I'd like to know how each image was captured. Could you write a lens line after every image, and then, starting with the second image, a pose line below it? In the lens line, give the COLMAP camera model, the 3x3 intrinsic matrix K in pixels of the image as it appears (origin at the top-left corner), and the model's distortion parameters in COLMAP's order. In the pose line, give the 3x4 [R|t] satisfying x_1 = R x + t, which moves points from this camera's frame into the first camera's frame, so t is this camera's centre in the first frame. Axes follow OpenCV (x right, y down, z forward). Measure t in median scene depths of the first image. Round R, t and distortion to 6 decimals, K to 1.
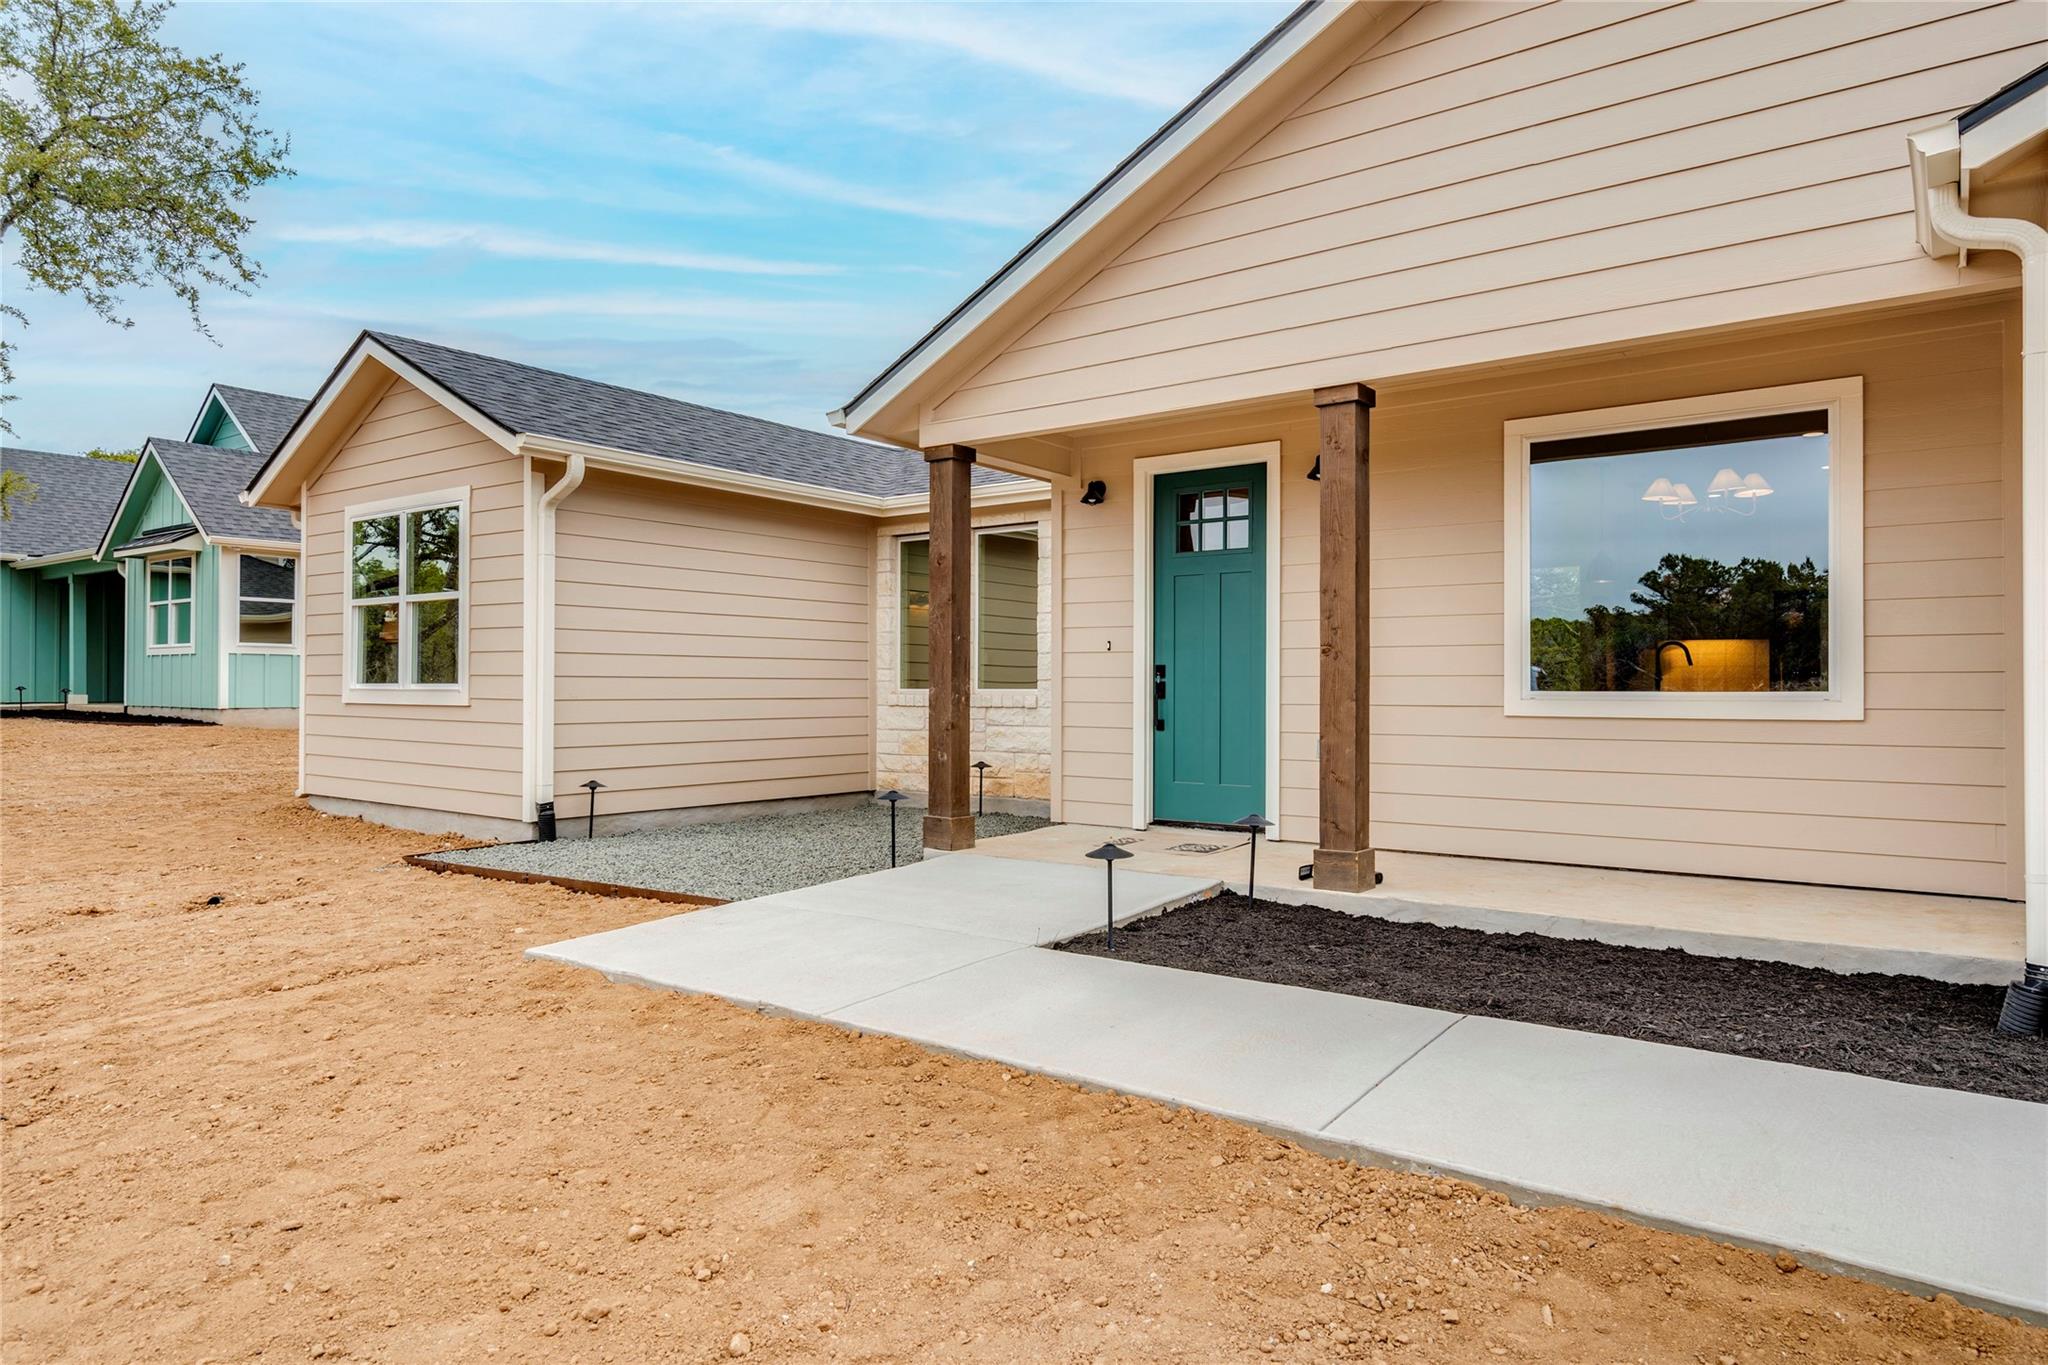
lens RADIAL K [[1253.7, 0, 1014.6], [0, 1253.7, 682.5], [0, 0, 1]] dist [0.003236, 0.002406]
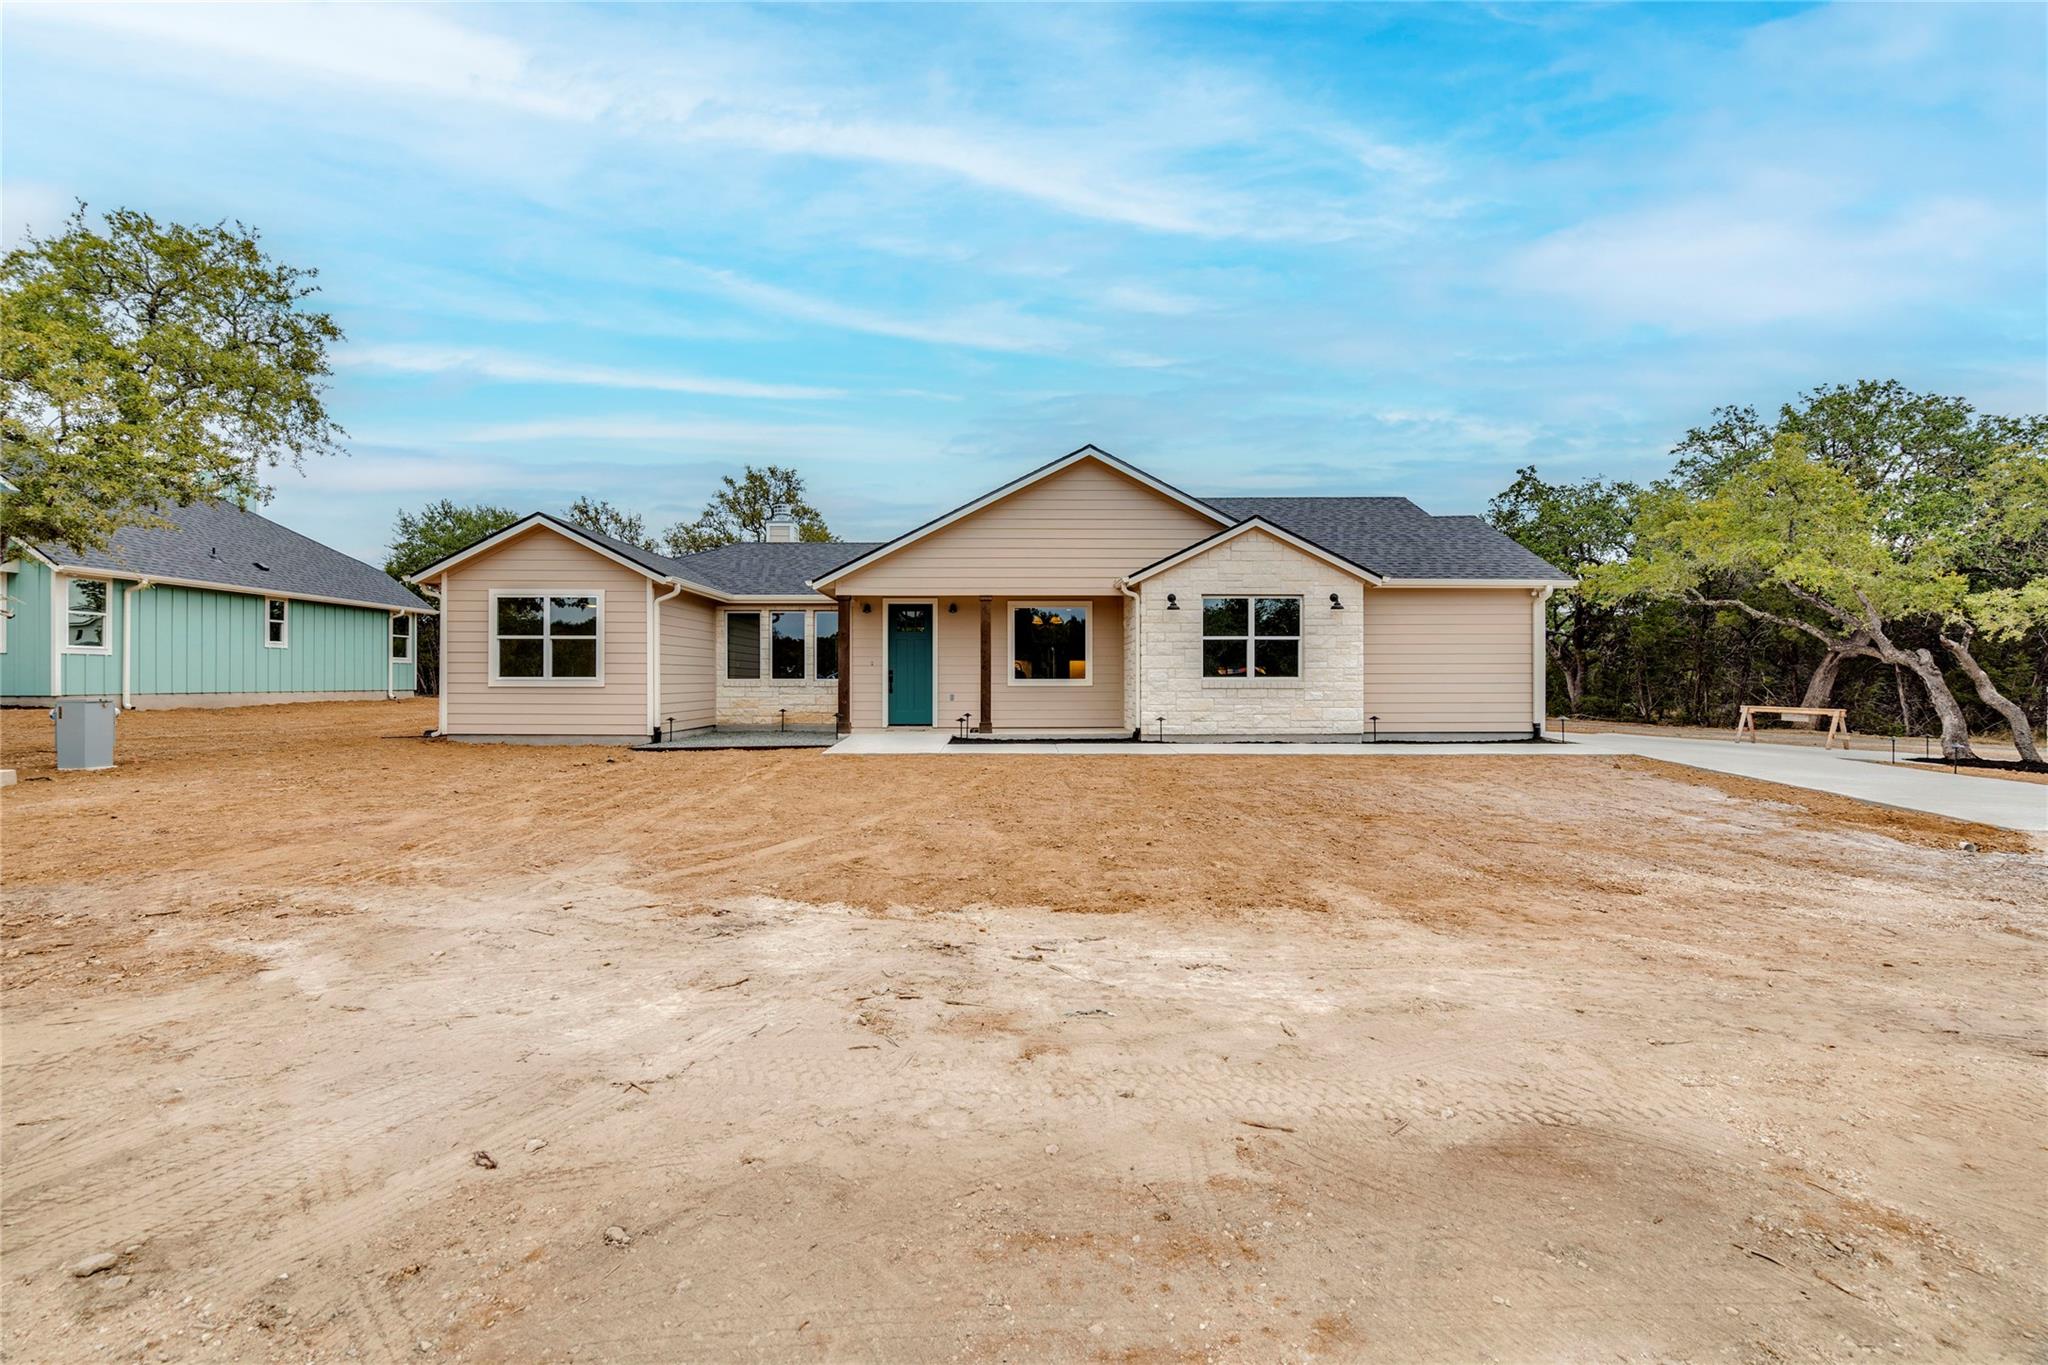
lens RADIAL K [[881.6, 0, 1024.0], [0, 881.6, 682.5], [0, 0, 1]] dist [0.000317, 0.000080]
pose [[0.793610, -0.004180, 0.608412, -0.801714], [0.001607, 0.999987, 0.004775, 0.004709], [-0.608424, -0.002812, 0.793607, -0.723568]]
